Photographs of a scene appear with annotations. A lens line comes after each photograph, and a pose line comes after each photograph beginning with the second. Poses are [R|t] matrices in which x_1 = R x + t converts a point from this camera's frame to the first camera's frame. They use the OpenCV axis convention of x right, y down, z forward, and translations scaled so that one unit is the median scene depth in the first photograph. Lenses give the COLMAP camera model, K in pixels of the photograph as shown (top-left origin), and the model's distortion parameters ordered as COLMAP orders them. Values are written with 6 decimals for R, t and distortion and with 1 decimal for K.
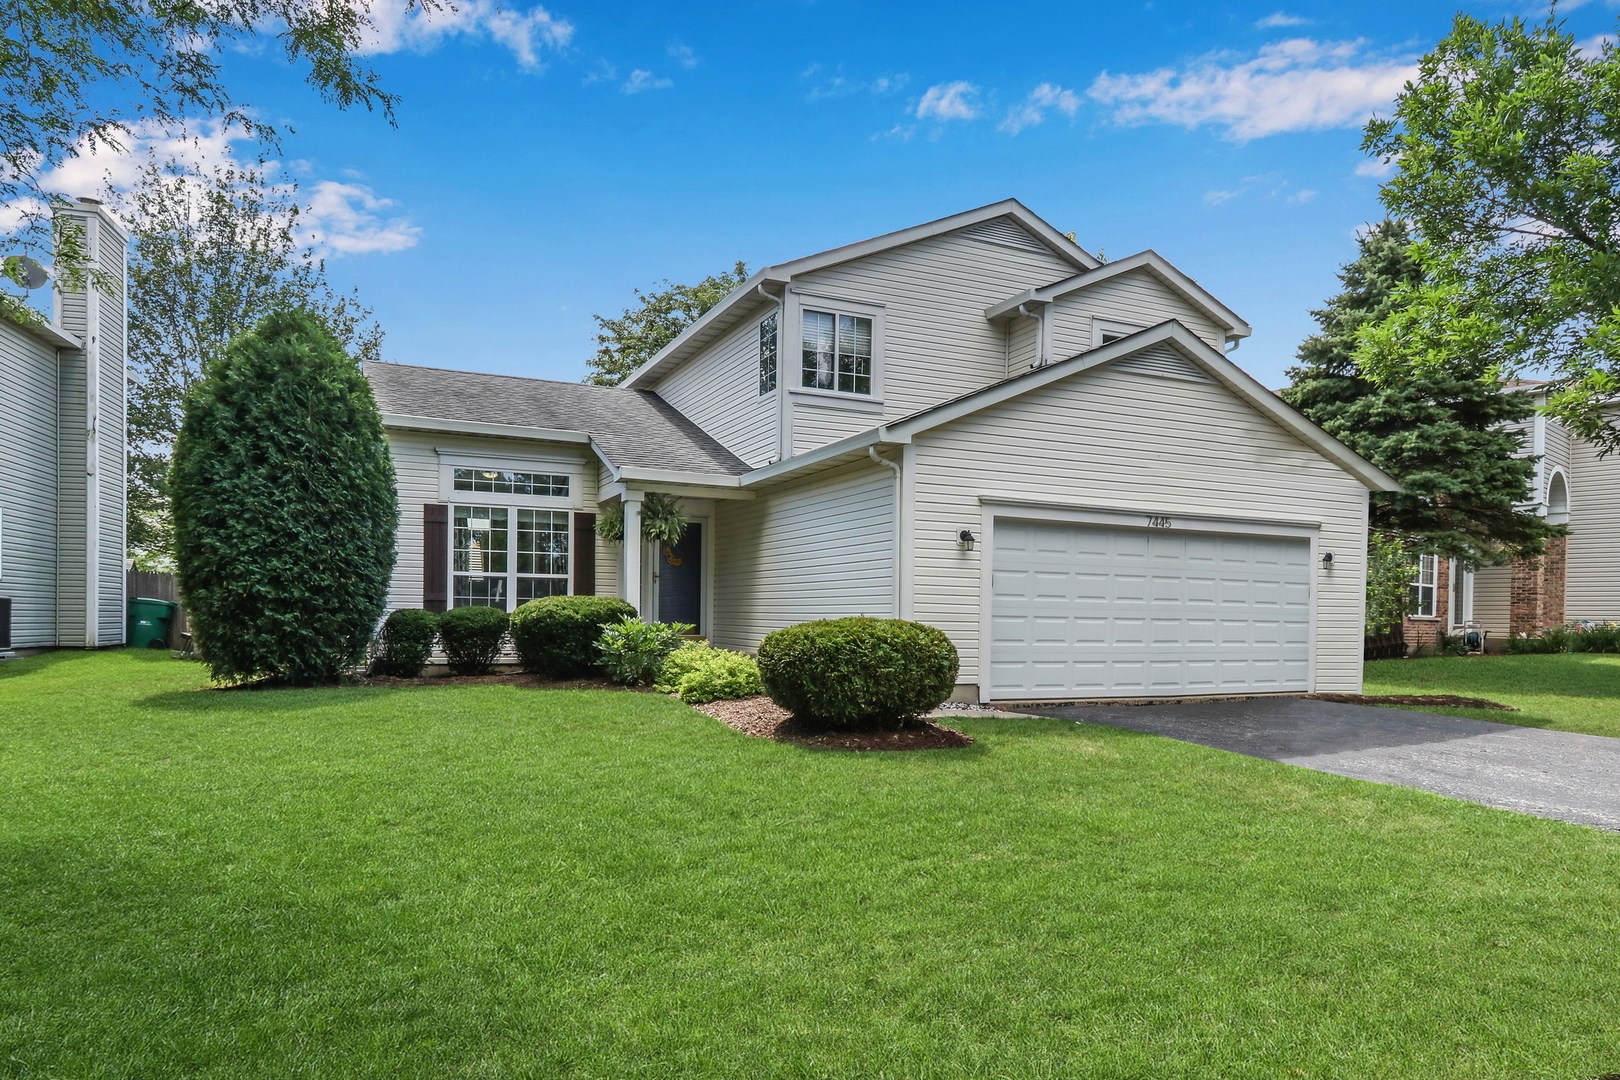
lens RADIAL K [[896.2, 0, 807.6], [0, 896.2, 543.5], [0, 0, 1]] dist [0.000924, 0.001047]
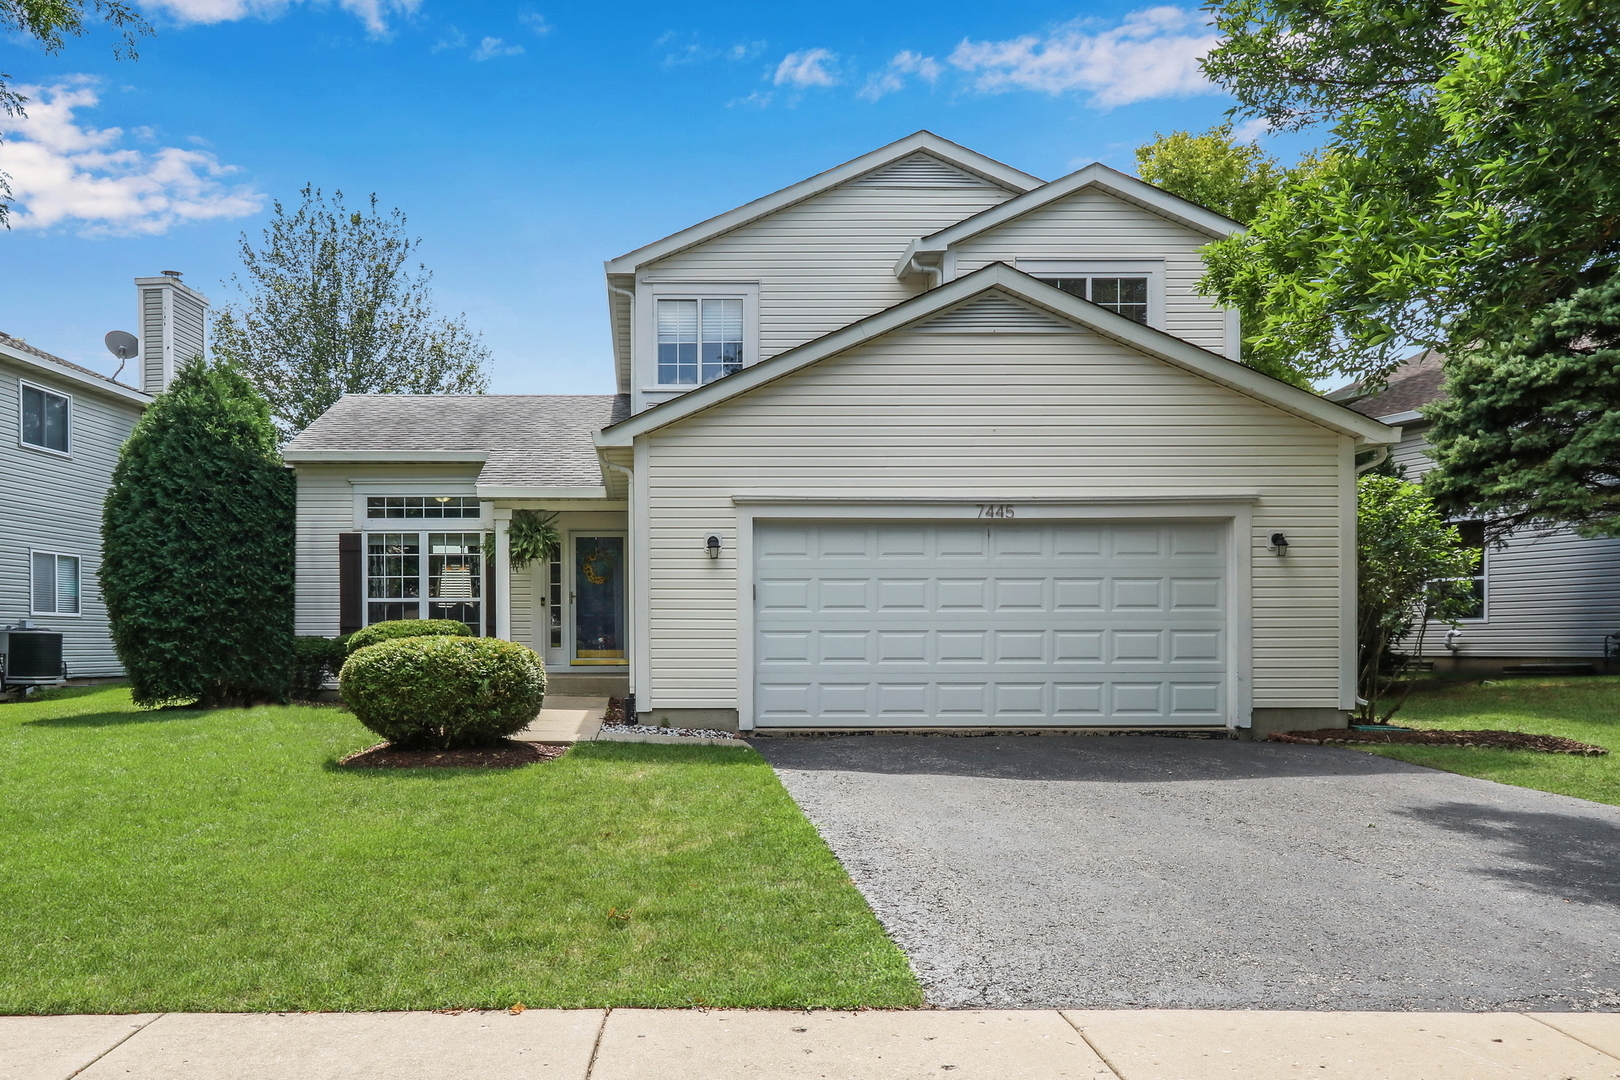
lens RADIAL K [[1098.6, 0, 808.4], [0, 1098.6, 537.1], [0, 0, 1]] dist [0.000038, 0.000000]
pose [[0.935871, -0.050617, -0.348689, 0.624589], [0.046833, 0.998717, -0.019281, 0.011516], [0.349217, 0.001715, 0.937040, 0.005584]]
